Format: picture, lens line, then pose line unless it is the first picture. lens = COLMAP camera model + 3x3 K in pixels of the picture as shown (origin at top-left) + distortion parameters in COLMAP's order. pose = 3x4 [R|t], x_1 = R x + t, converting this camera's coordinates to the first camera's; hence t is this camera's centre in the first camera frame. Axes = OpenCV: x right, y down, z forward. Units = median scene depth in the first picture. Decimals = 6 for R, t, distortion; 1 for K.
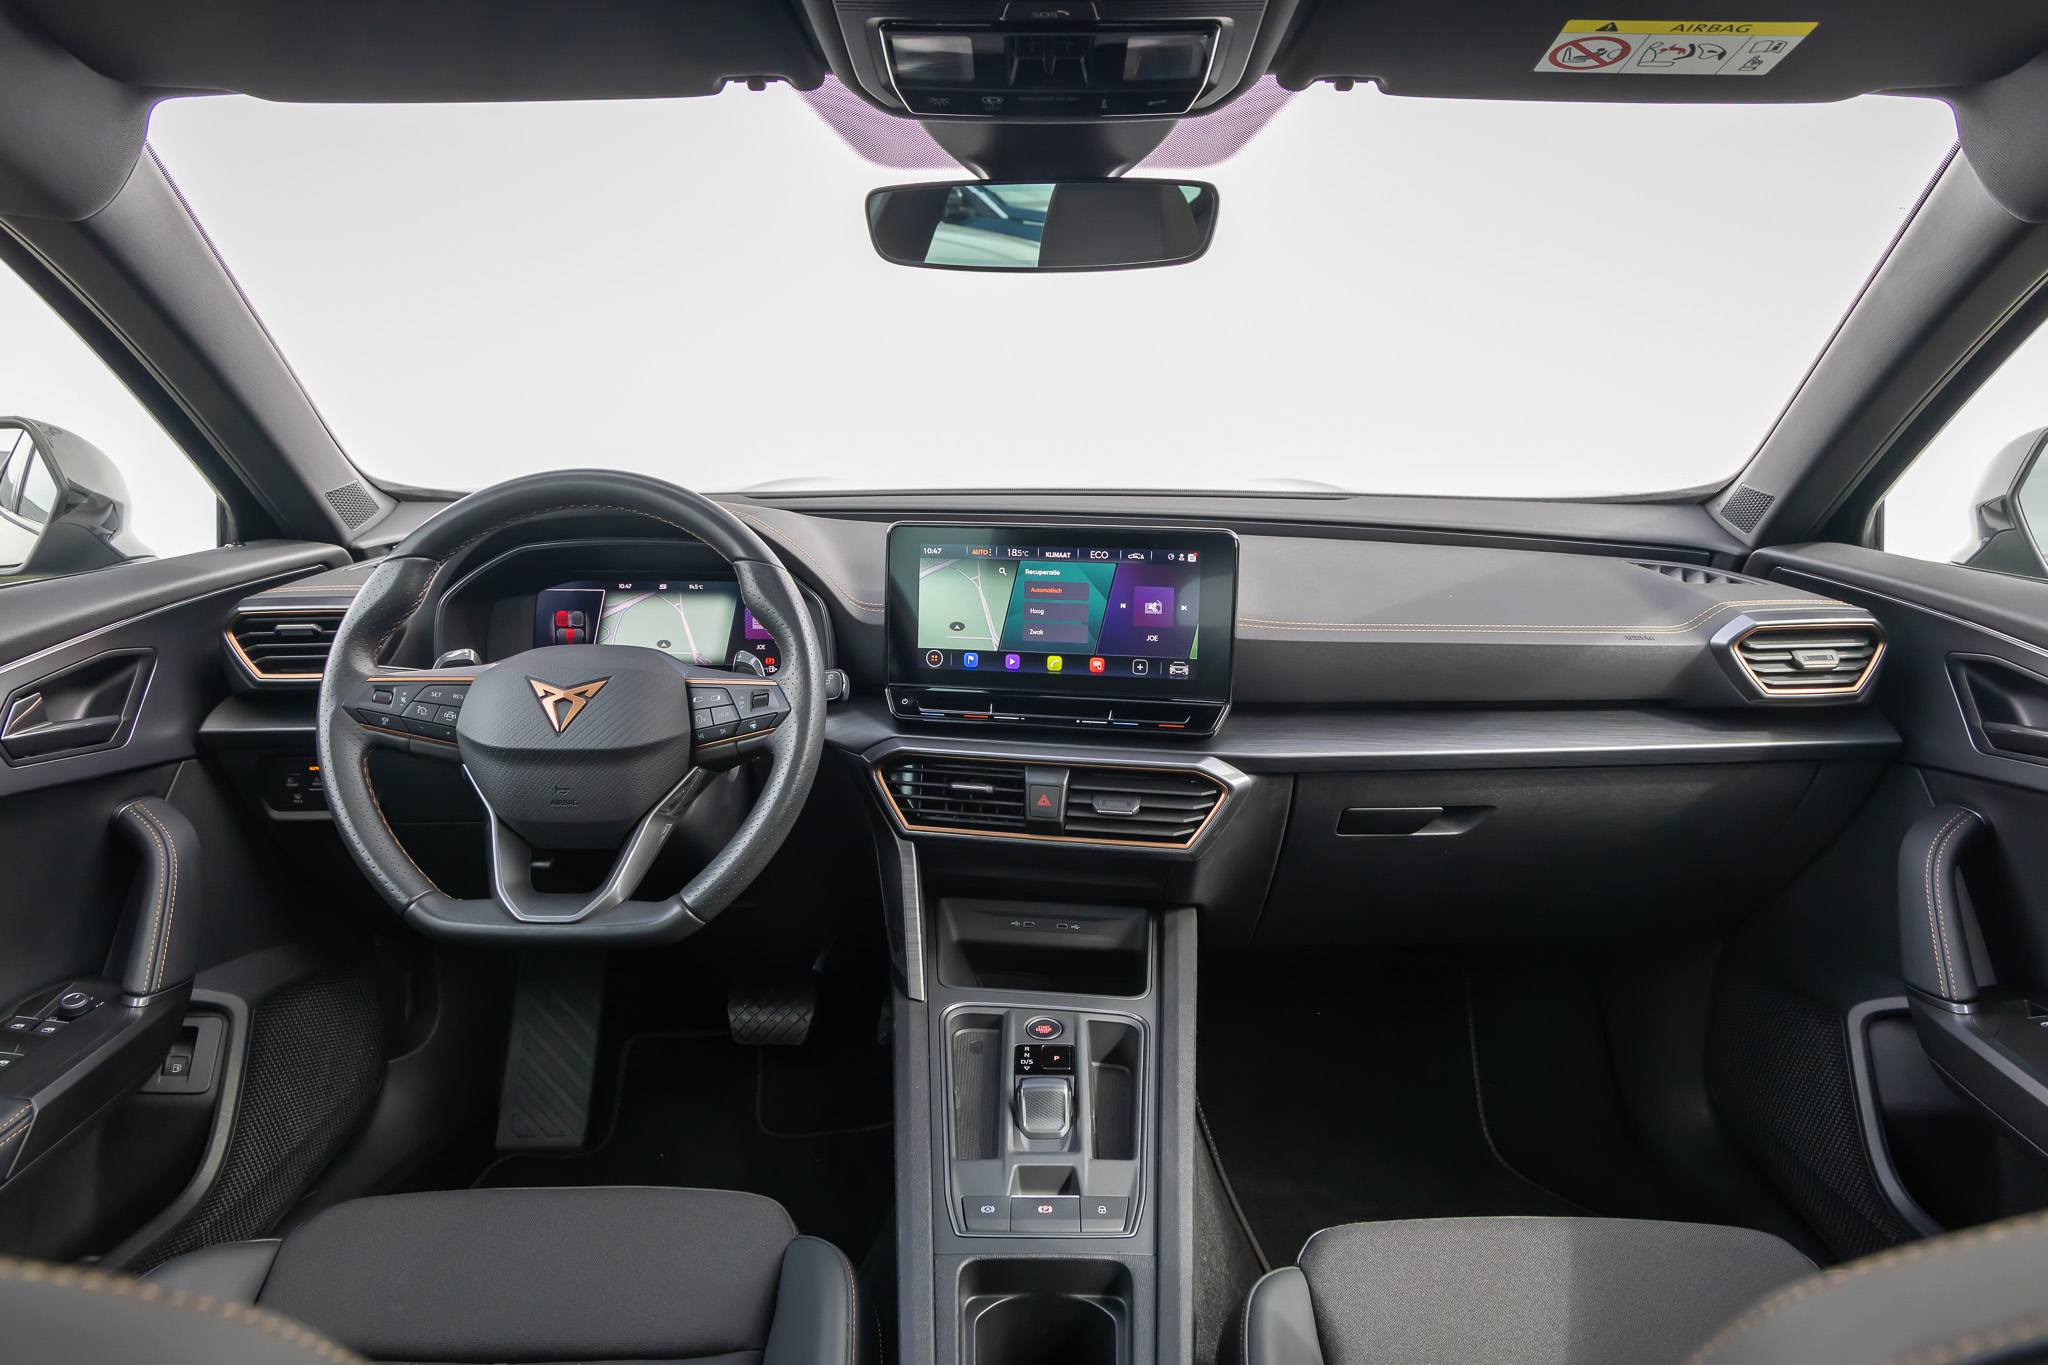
lens RADIAL K [[1351.3, 0, 1024.0], [0, 1351.3, 682.5], [0, 0, 1]] dist [-0.003326, 0.002825]
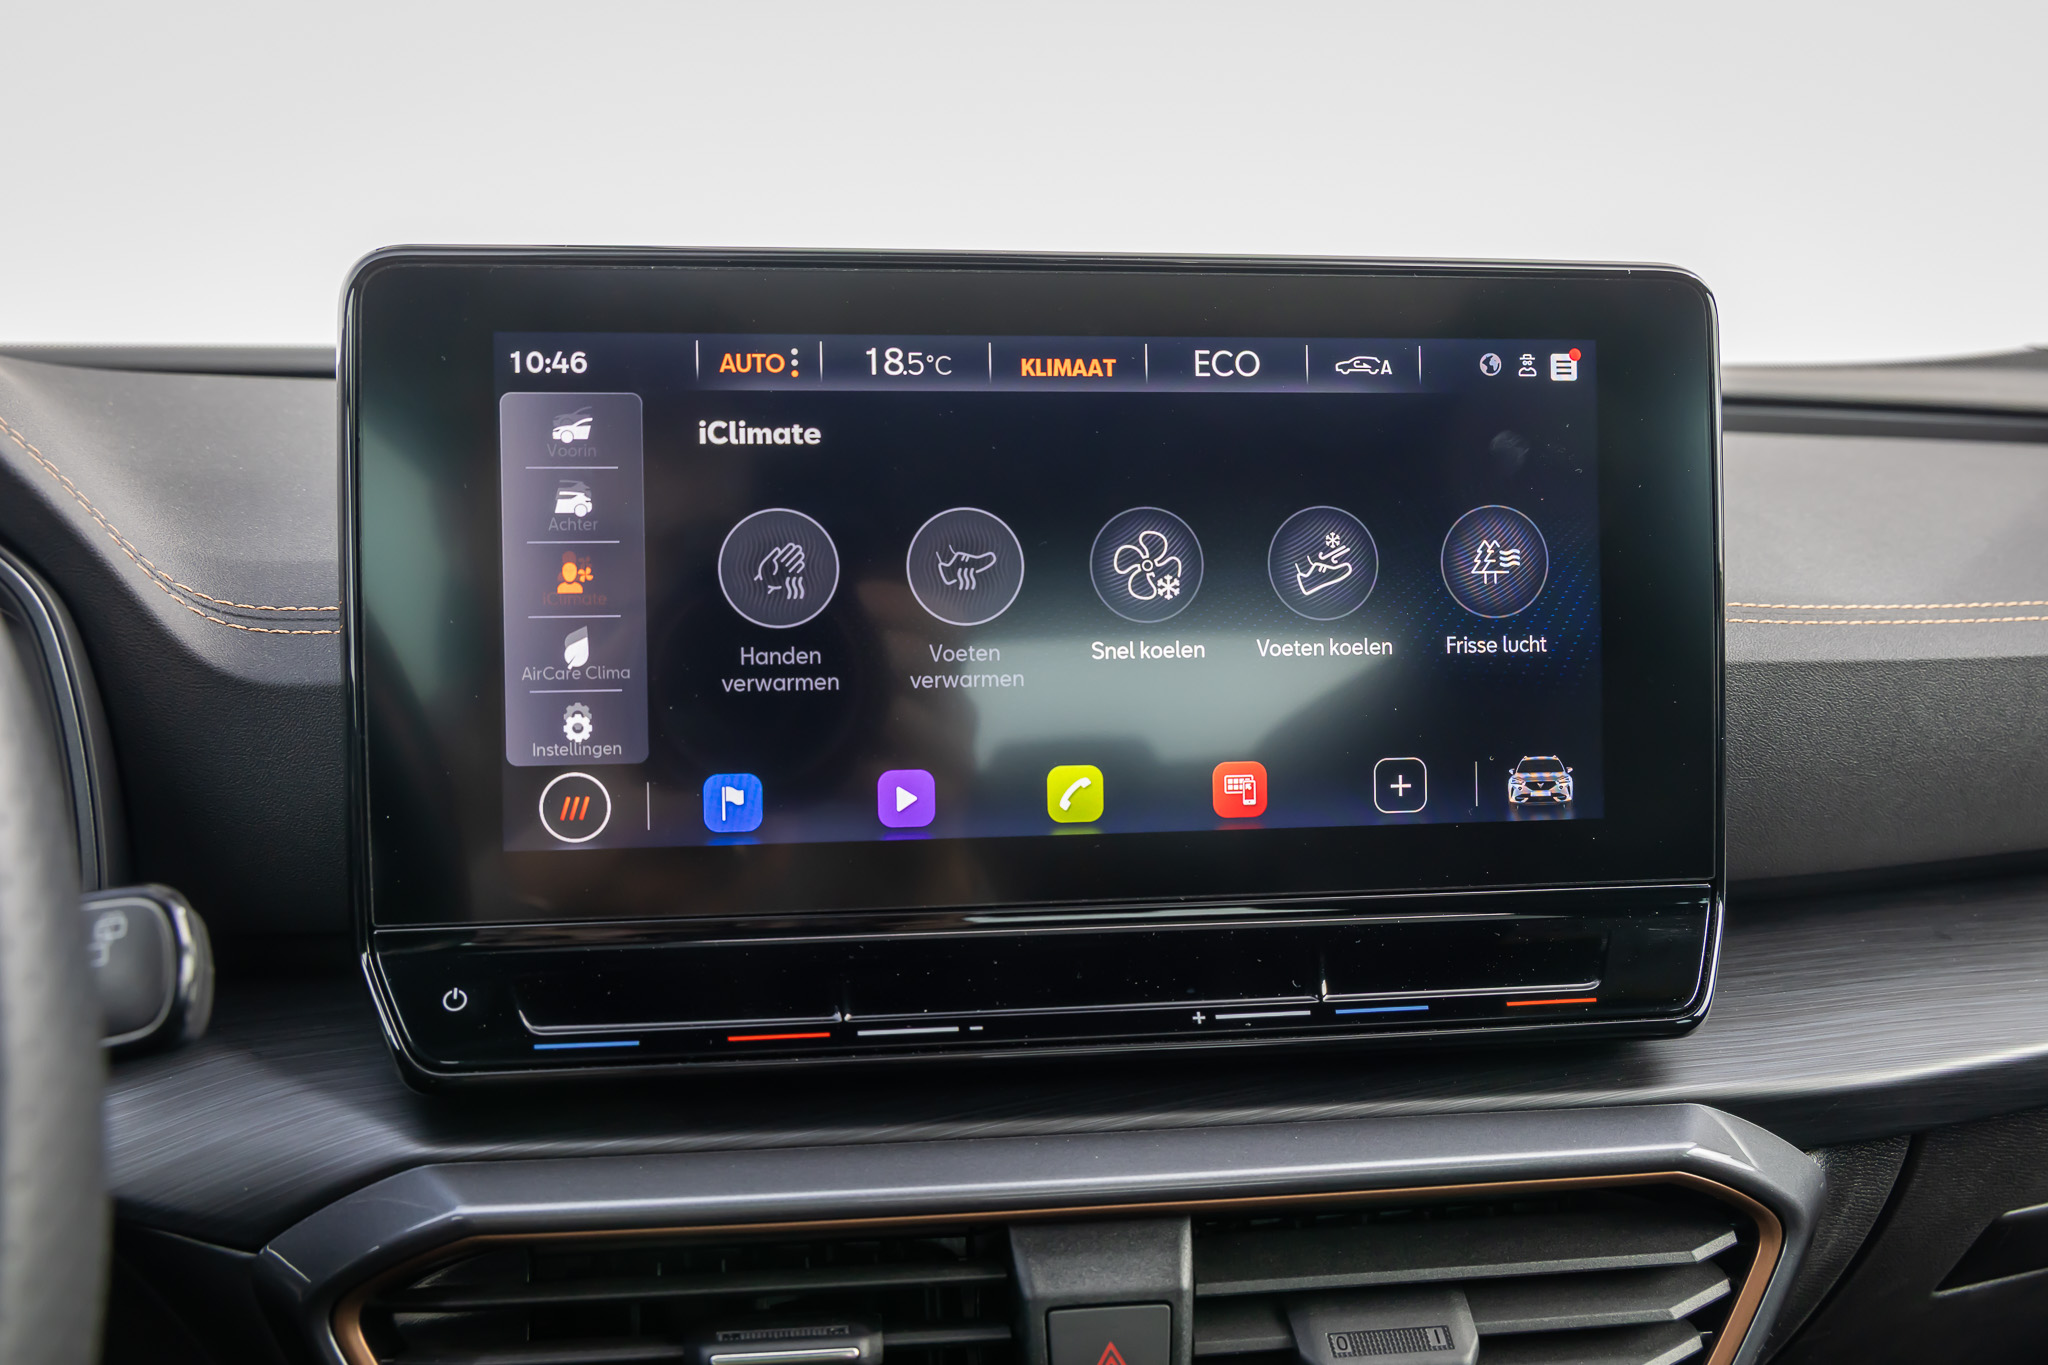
lens RADIAL K [[1913.0, 0, 1027.6], [0, 1913.0, 682.1], [0, 0, 1]] dist [-0.012373, -0.014831]
pose [[0.944387, -0.045187, 0.325718, -0.102399], [0.072258, 0.994820, -0.071492, -0.010115], [-0.320800, 0.091051, 0.942760, 0.667965]]
